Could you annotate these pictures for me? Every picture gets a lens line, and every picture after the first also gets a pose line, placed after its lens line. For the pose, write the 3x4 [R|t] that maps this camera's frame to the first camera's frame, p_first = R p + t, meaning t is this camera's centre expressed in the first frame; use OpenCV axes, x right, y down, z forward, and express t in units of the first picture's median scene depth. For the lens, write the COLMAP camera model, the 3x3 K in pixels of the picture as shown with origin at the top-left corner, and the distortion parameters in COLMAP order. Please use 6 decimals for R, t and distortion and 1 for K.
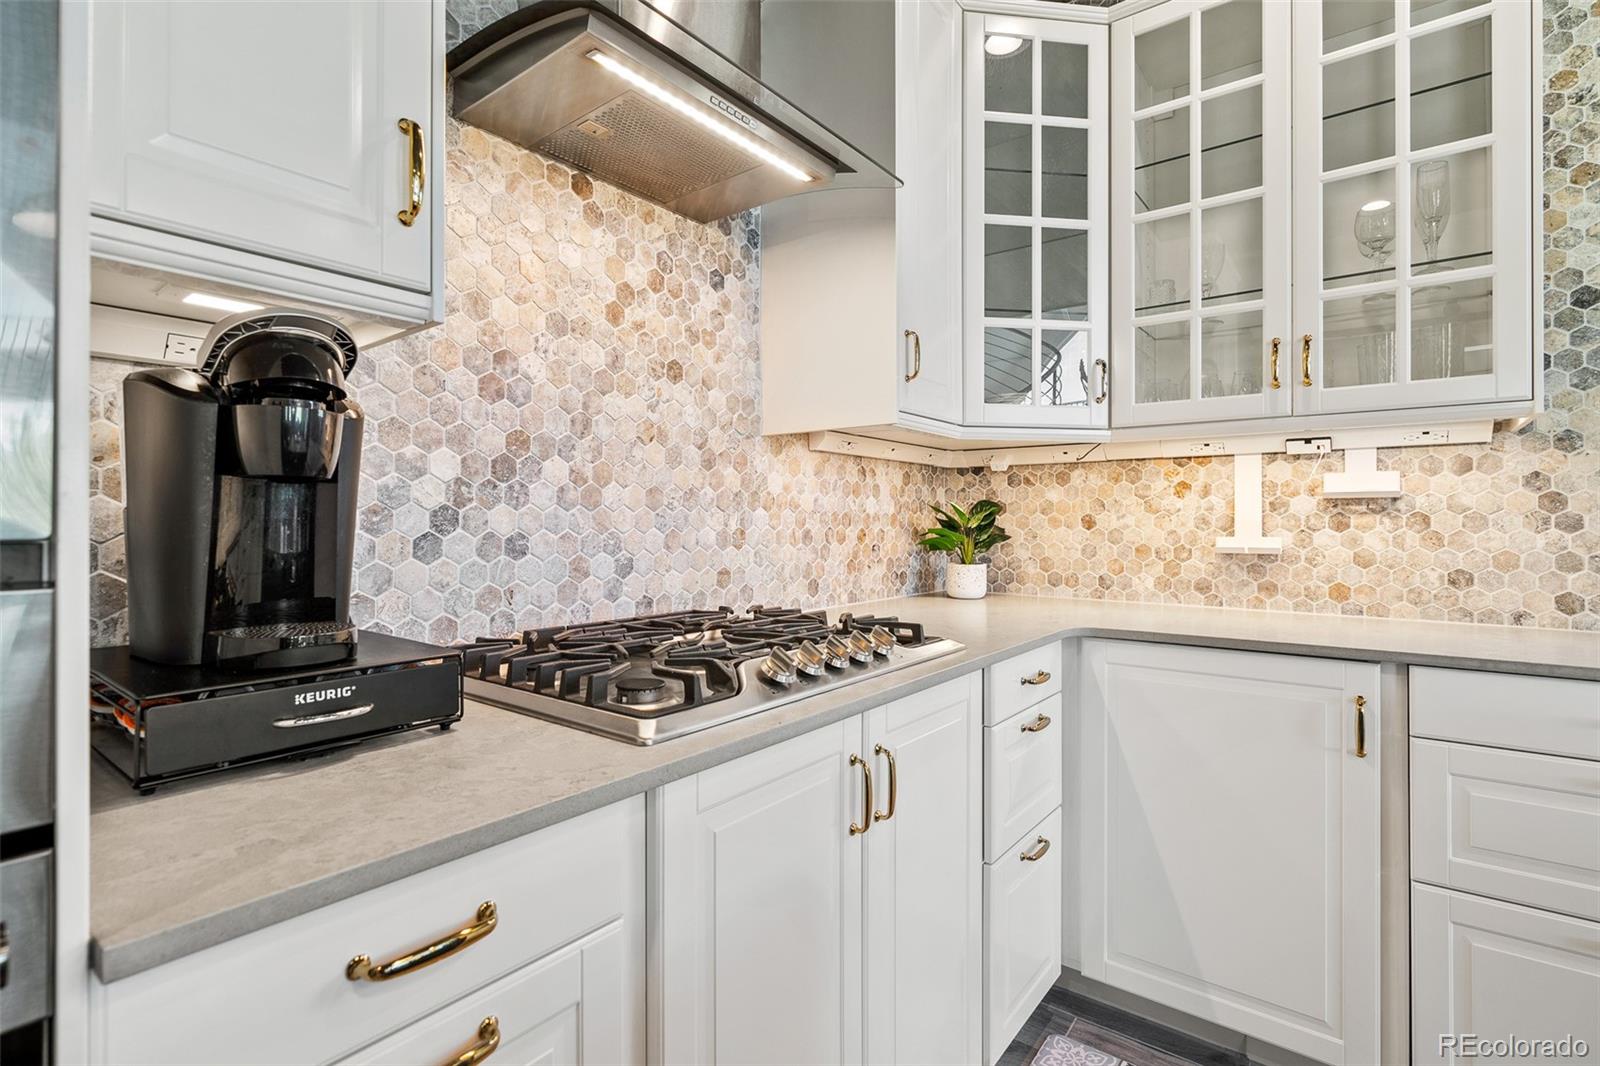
lens RADIAL K [[745.7, 0, 803.4], [0, 745.7, 519.3], [0, 0, 1]] dist [-0.007980, 0.002190]
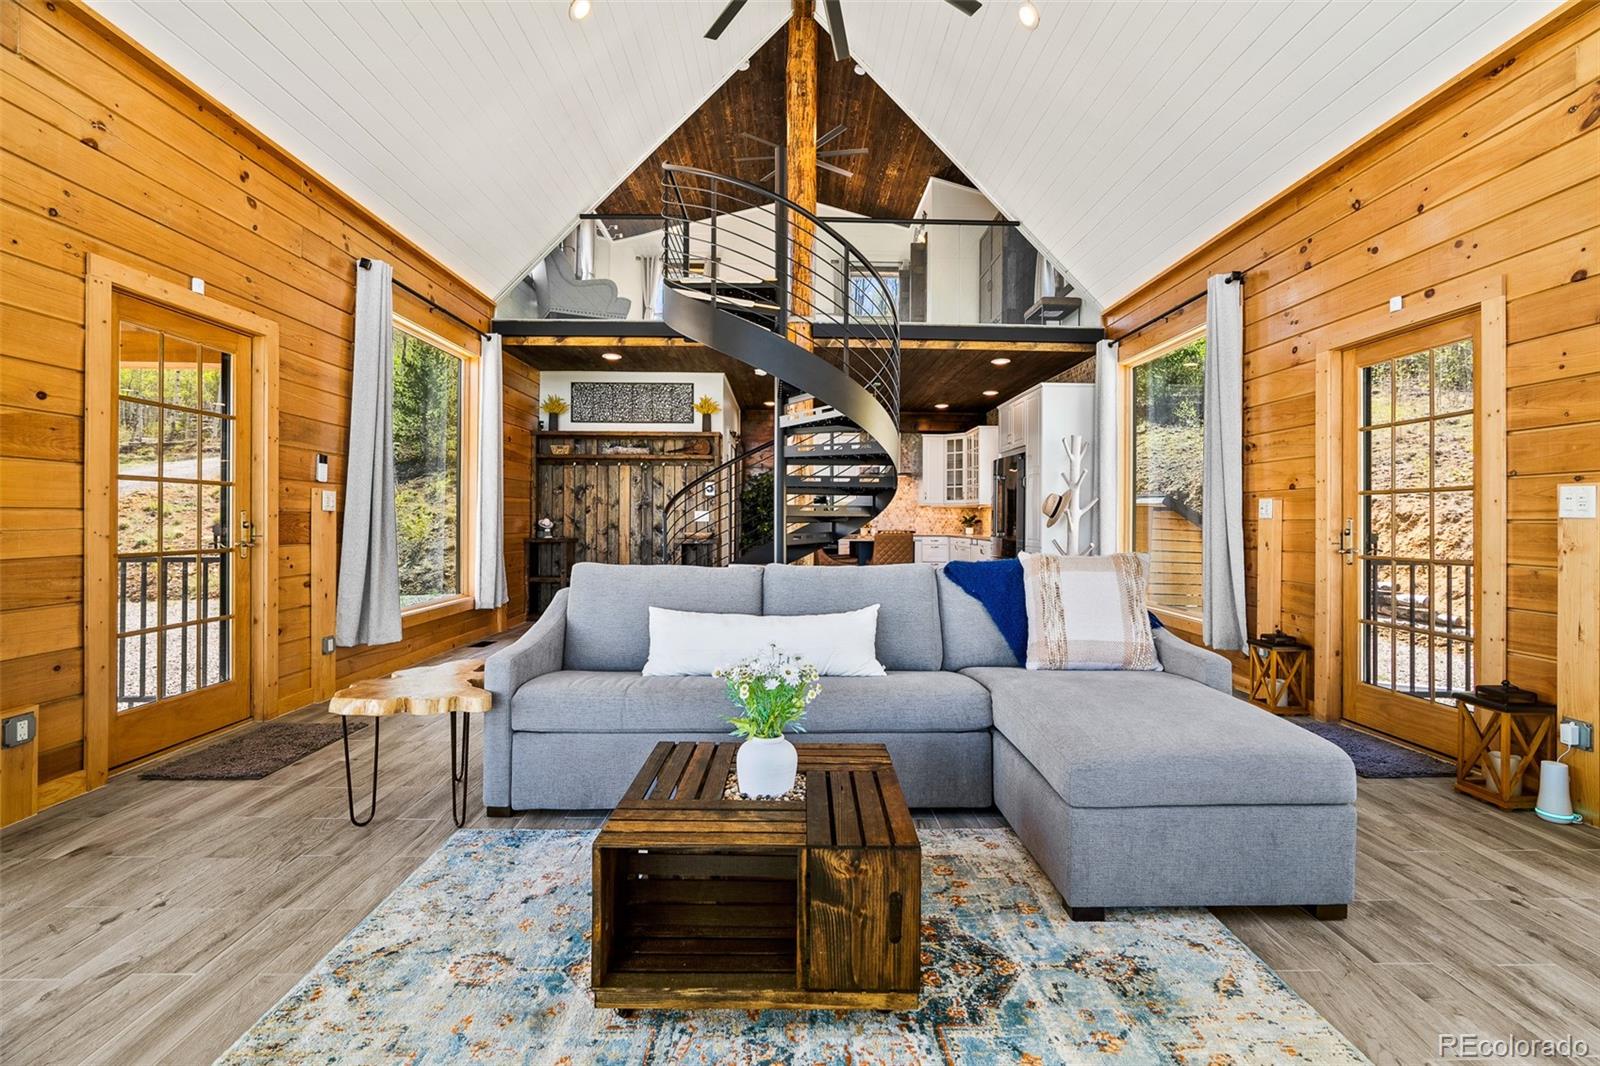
lens RADIAL K [[725.8, 0, 800.8], [0, 725.8, 524.9], [0, 0, 1]] dist [-0.013395, 0.004948]
pose [[0.632515, 0.007929, -0.774508, 4.289305], [-0.003117, 0.999966, 0.007691, 0.008103], [0.774542, -0.002451, 0.632518, -3.876896]]
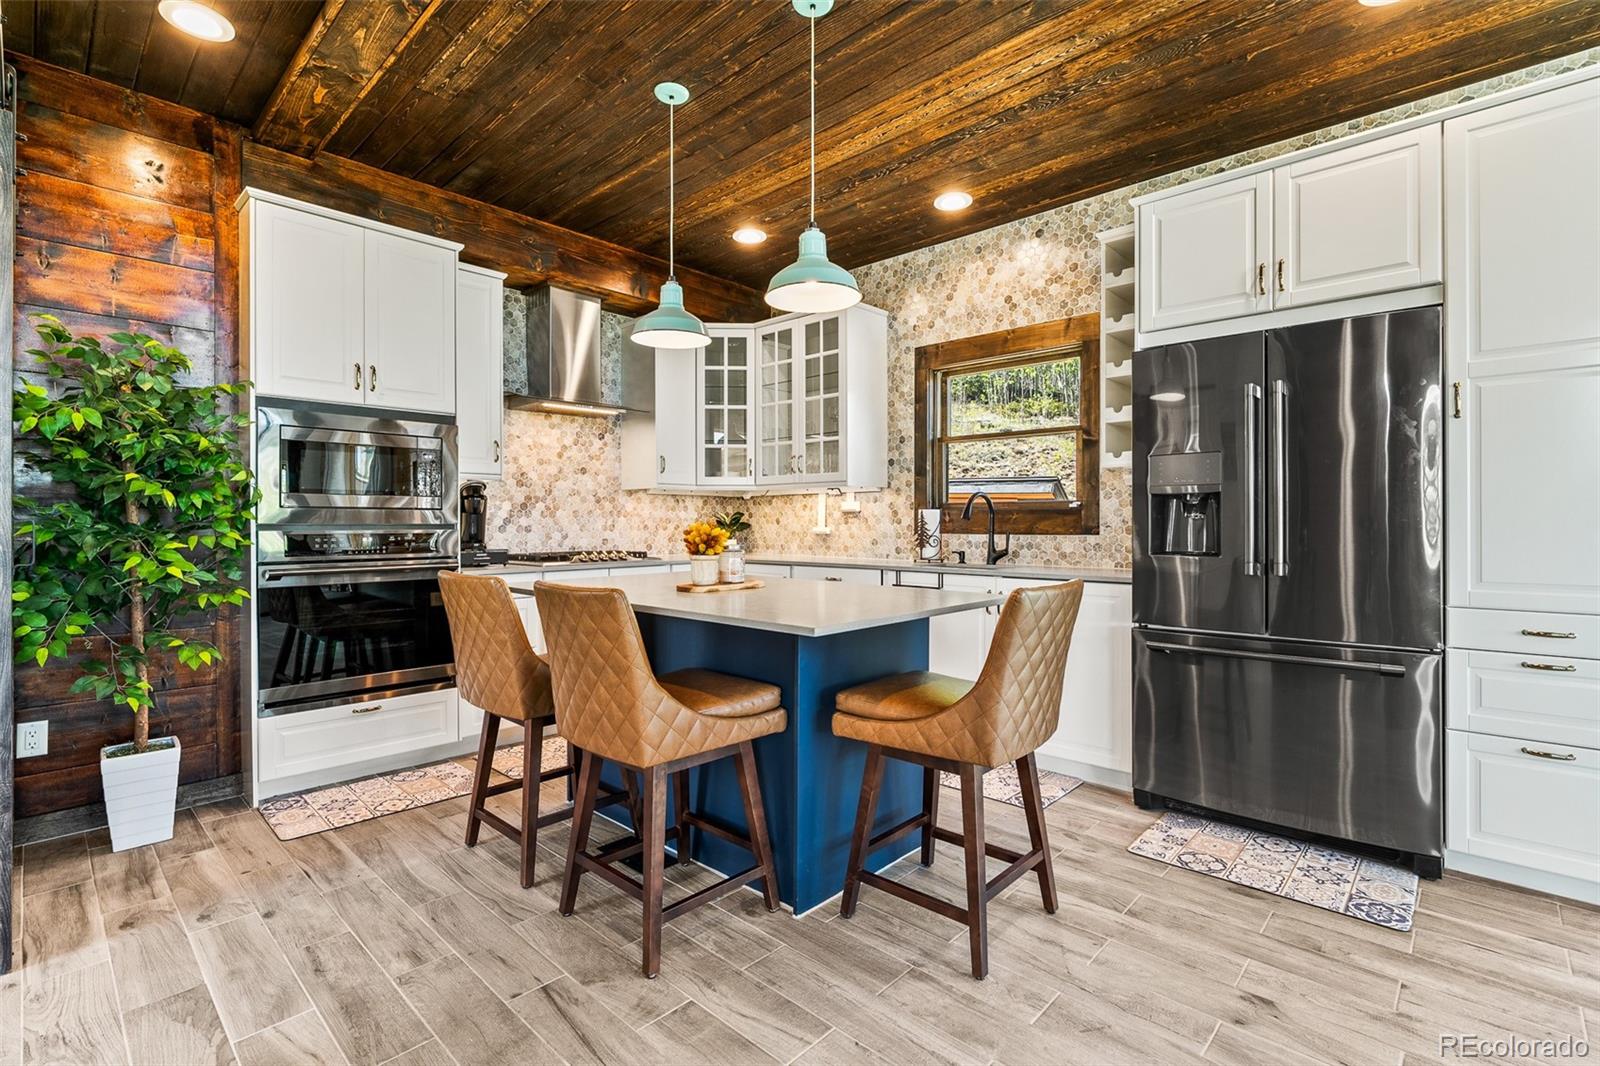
lens RADIAL K [[725.8, 0, 809.0], [0, 725.8, 527.1], [0, 0, 1]] dist [-0.013395, 0.004948]
pose [[0.996870, -0.003140, -0.078998, 0.846540], [0.004023, 0.999931, 0.011025, -0.003494], [0.078958, -0.011309, 0.996814, -1.608817]]
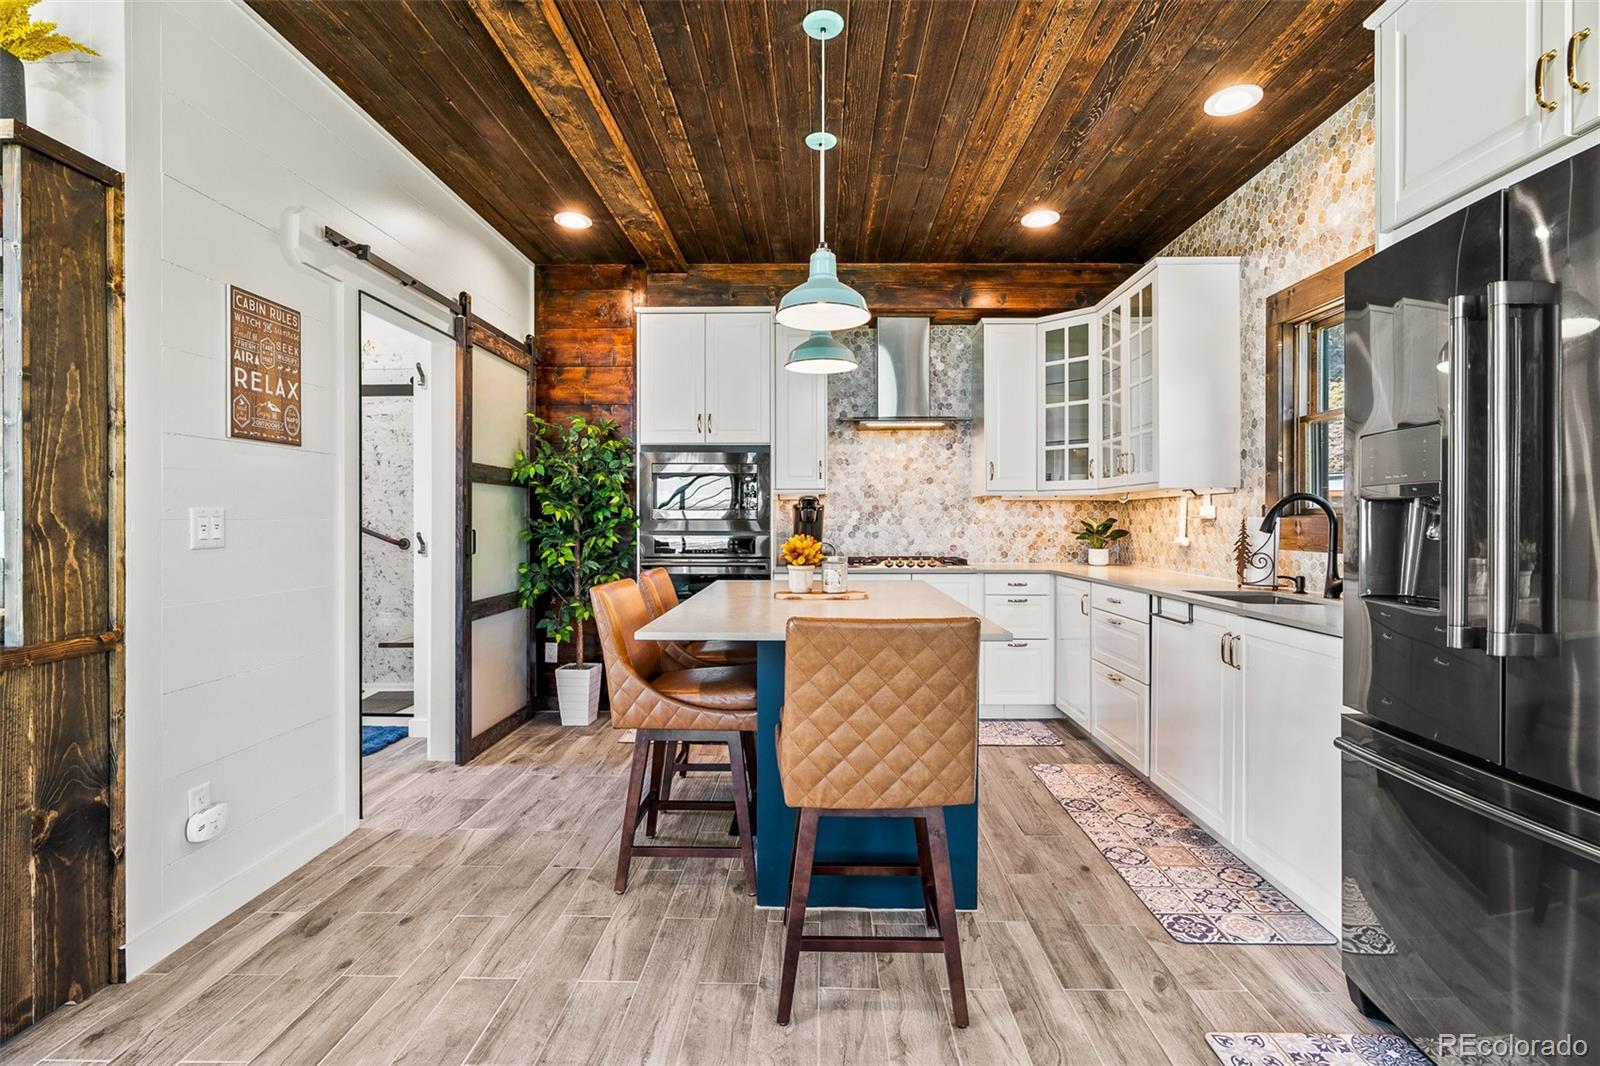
lens RADIAL K [[745.7, 0, 812.4], [0, 745.7, 522.6], [0, 0, 1]] dist [-0.007980, 0.002190]
pose [[0.606833, -0.000189, -0.794829, 1.805514], [0.002704, 0.999995, 0.001827, -0.026300], [0.794824, -0.003259, 0.606831, -1.157810]]
